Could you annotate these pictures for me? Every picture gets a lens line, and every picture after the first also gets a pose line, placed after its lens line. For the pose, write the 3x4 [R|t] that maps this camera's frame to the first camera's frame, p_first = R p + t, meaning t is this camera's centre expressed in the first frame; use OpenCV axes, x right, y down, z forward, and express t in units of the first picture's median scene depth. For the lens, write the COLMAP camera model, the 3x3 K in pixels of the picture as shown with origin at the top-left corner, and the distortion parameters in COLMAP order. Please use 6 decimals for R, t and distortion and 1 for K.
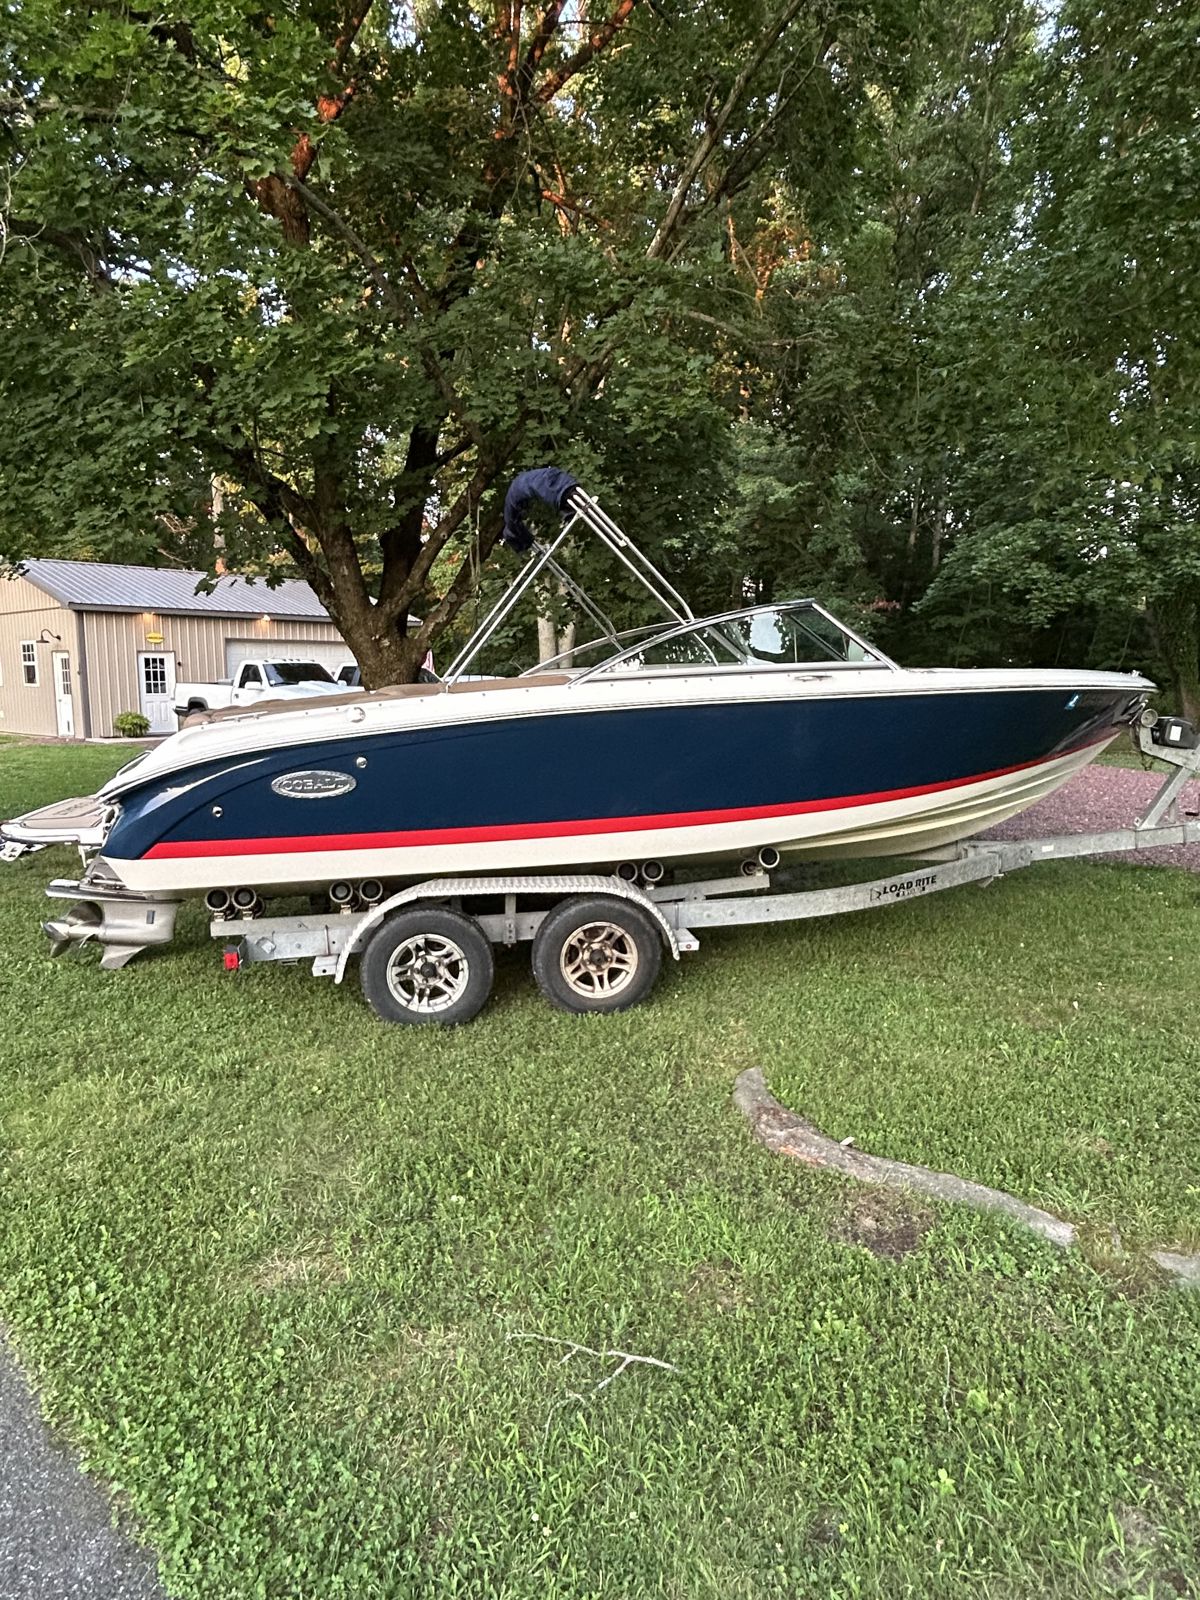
lens RADIAL K [[980.0, 0, 605.7], [0, 980.0, 807.8], [0, 0, 1]] dist [0.001650, 0.000102]
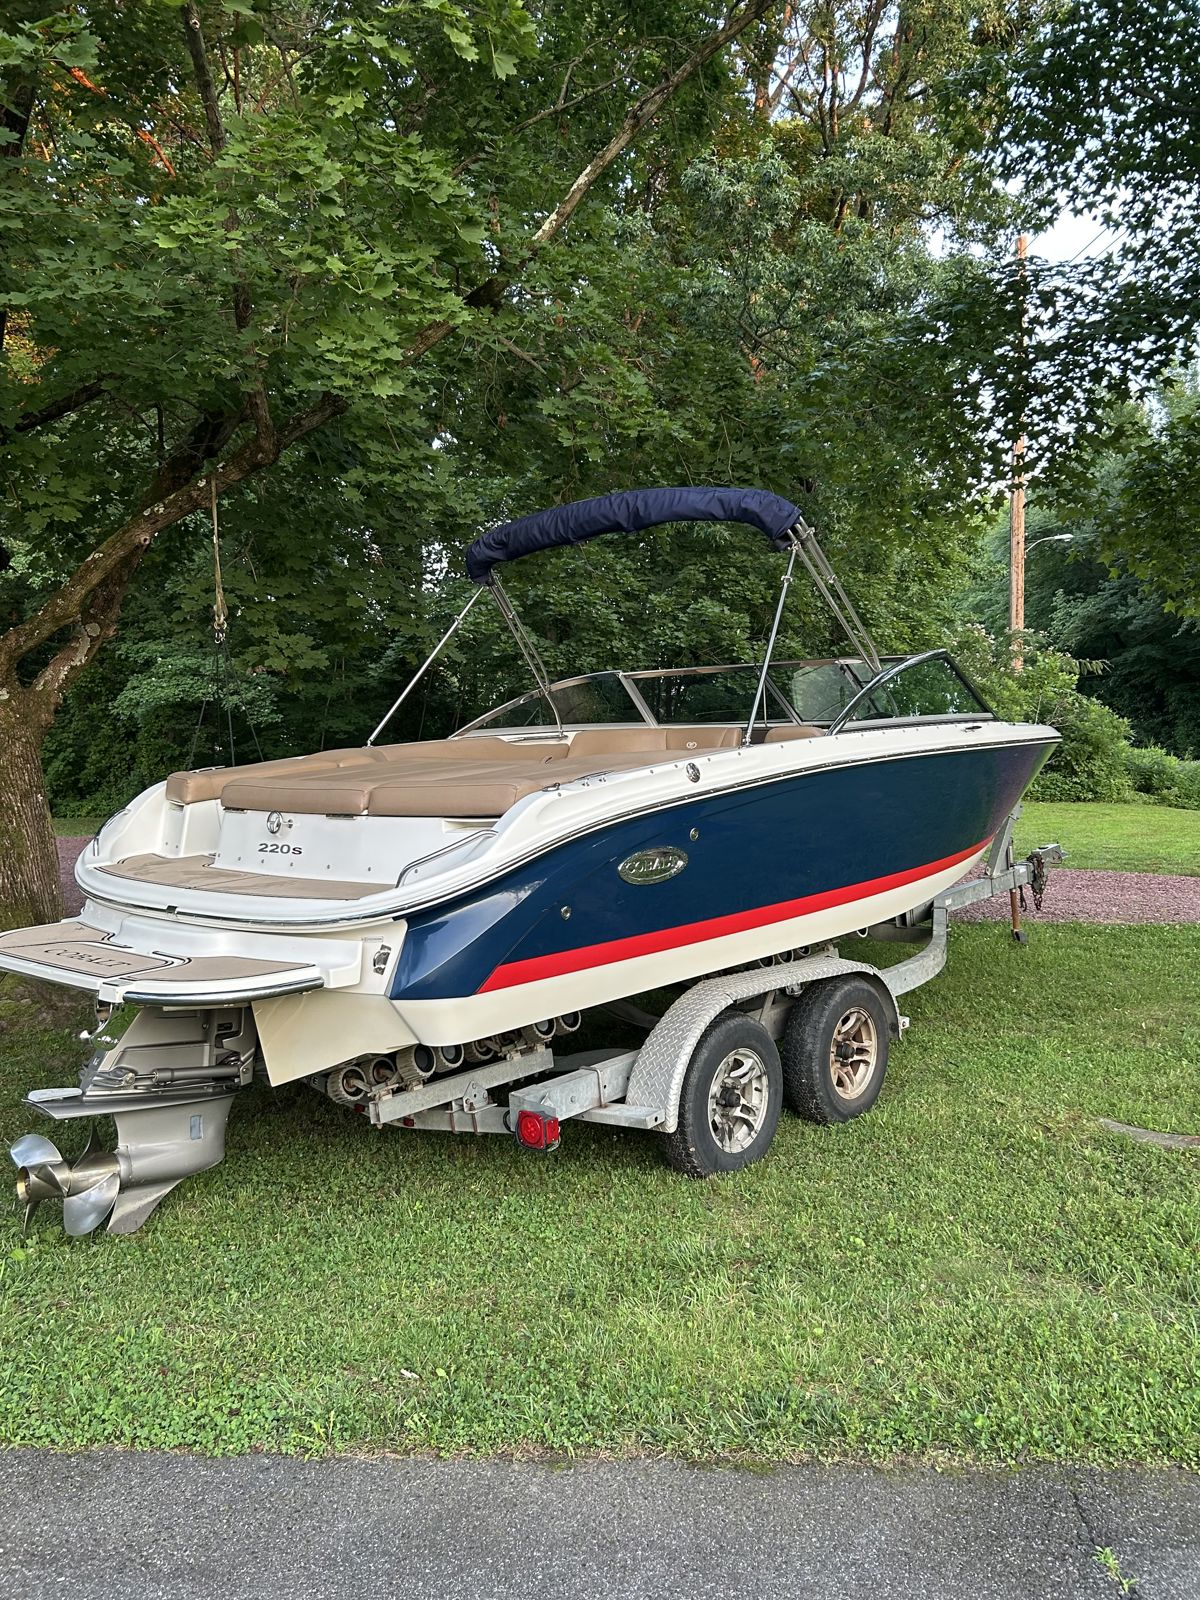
lens RADIAL K [[1285.3, 0, 604.4], [0, 1285.3, 798.0], [0, 0, 1]] dist [0.008618, 0.000331]
pose [[0.780189, -0.034946, 0.624567, -0.895101], [0.102575, 0.992070, -0.072625, -0.007271], [-0.617077, 0.120727, 0.777587, 0.234382]]
